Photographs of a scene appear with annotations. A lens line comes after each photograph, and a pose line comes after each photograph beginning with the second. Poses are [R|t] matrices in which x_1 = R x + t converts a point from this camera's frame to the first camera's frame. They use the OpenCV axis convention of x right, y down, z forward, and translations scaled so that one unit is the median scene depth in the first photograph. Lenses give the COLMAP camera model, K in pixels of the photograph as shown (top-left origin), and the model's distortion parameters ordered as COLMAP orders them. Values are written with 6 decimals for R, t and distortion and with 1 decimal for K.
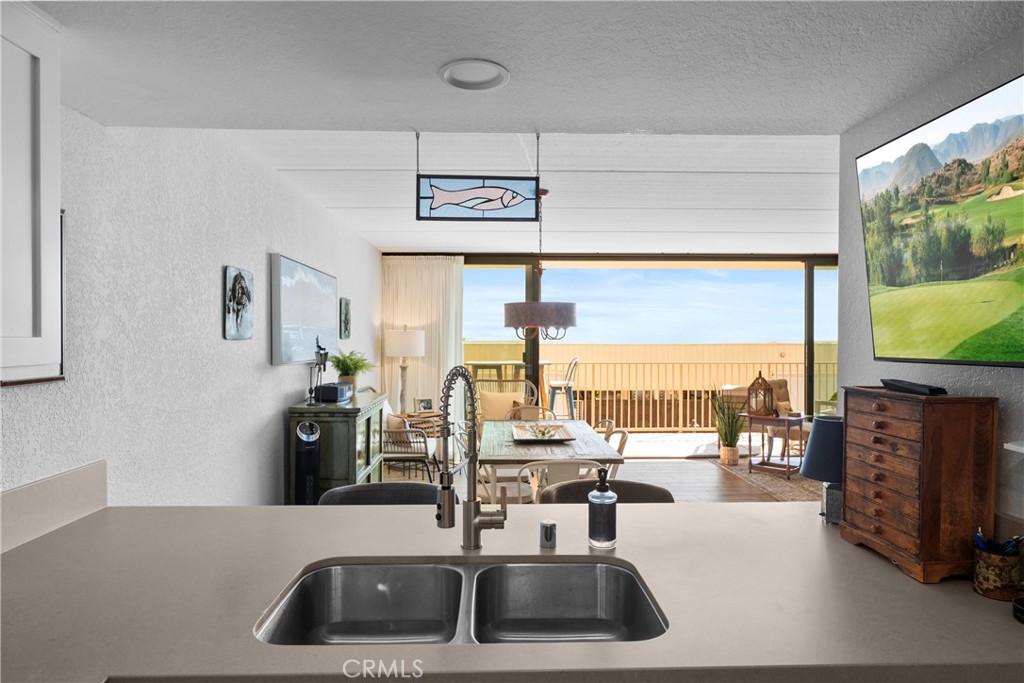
lens RADIAL K [[592.7, 0, 508.8], [0, 592.7, 346.4], [0, 0, 1]] dist [0.015287, 0.000060]
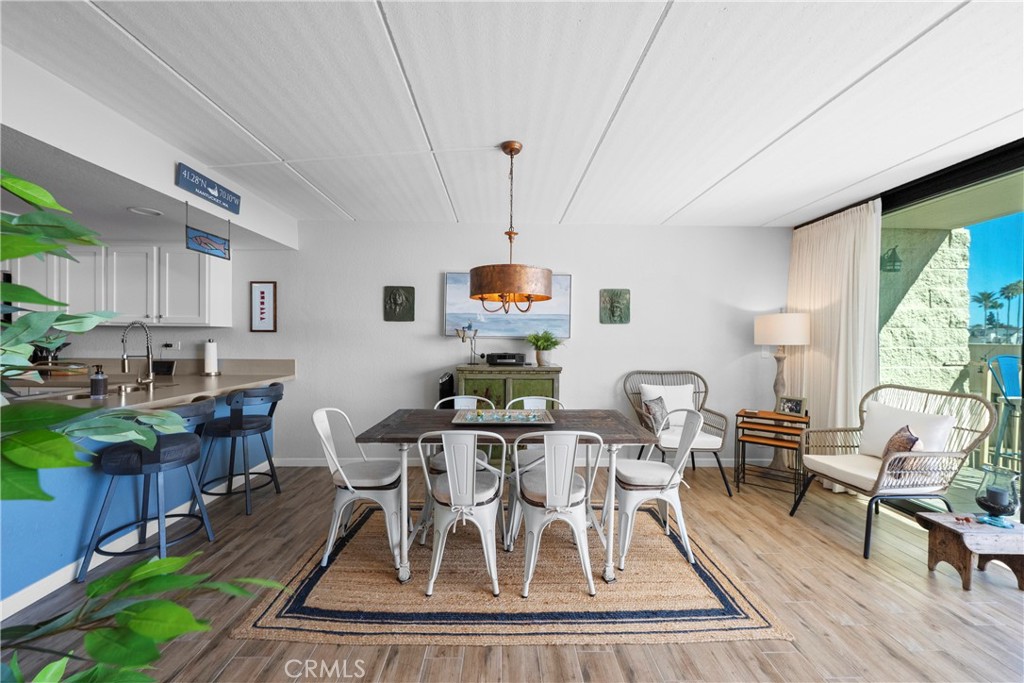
lens RADIAL K [[405.4, 0, 508.5], [0, 405.4, 340.0], [0, 0, 1]] dist [0.001930, 0.000548]
pose [[-0.015130, -0.000004, -0.999886, 0.787059], [-0.023965, 0.999713, 0.000359, 0.036535], [0.999598, 0.023968, -0.015126, 1.207672]]
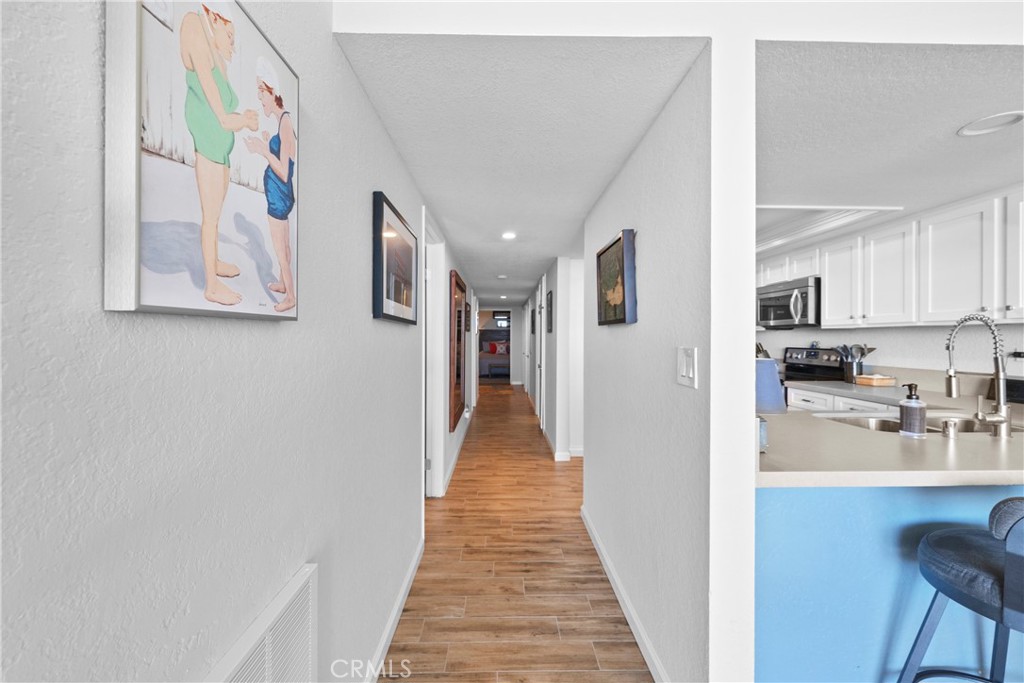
lens RADIAL K [[405.4, 0, 512.7], [0, 405.4, 338.0], [0, 0, 1]] dist [0.001930, 0.000548]
pose [[-0.999978, -0.006532, 0.001039, 0.533470], [-0.006515, 0.999853, 0.015878, 0.040373], [-0.001143, 0.015871, -0.999873, 0.935306]]
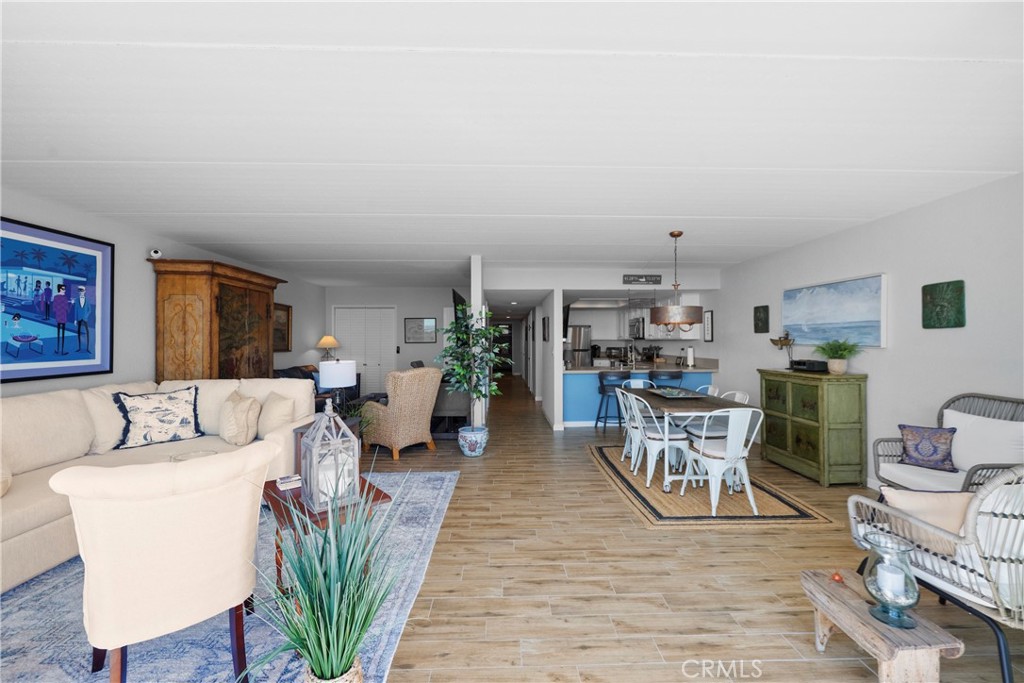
lens RADIAL K [[405.4, 0, 512.6], [0, 405.4, 342.8], [0, 0, 1]] dist [0.001930, 0.000548]
pose [[-1.000000, -0.000032, 0.000924, 0.551518], [-0.000013, 0.999782, 0.020882, -0.004893], [-0.000925, 0.020882, -0.999782, 2.412080]]
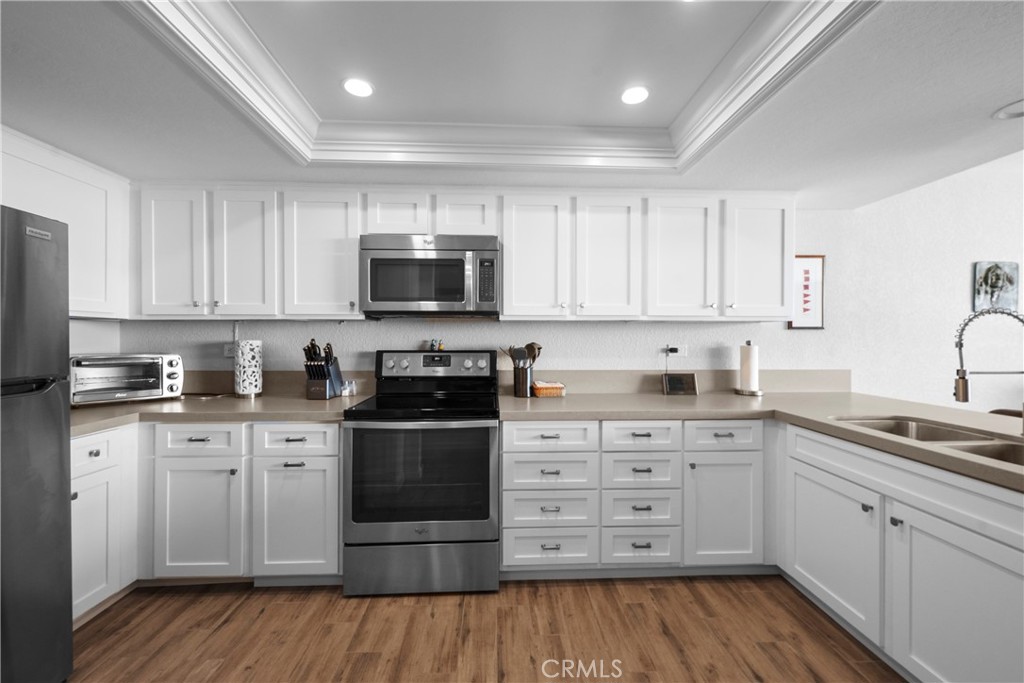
lens RADIAL K [[405.4, 0, 512.2], [0, 405.4, 339.4], [0, 0, 1]] dist [0.001930, 0.000548]
pose [[0.010623, -0.003334, -0.999938, 0.417141], [-0.016664, 0.999855, -0.003511, 0.062892], [0.999805, 0.016701, 0.010566, -0.114467]]
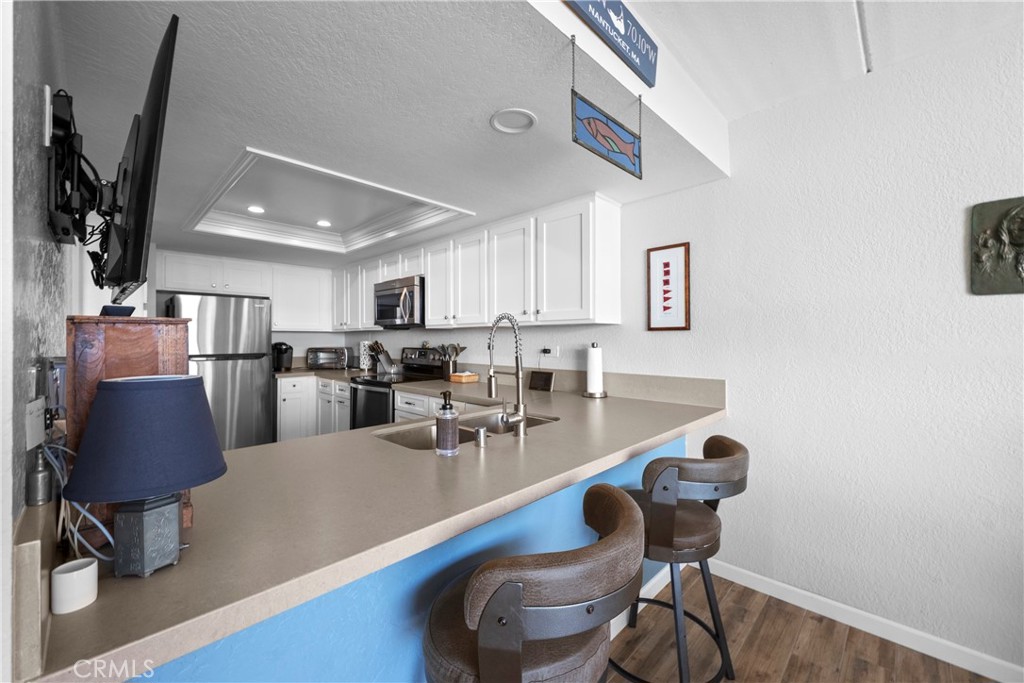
lens RADIAL K [[405.4, 0, 514.1], [0, 405.4, 338.5], [0, 0, 1]] dist [0.001930, 0.000548]
pose [[-0.716433, -0.003241, -0.697648, 0.301611], [-0.012543, 0.999887, 0.008236, 0.042166], [0.697543, 0.014651, -0.716393, 0.795297]]
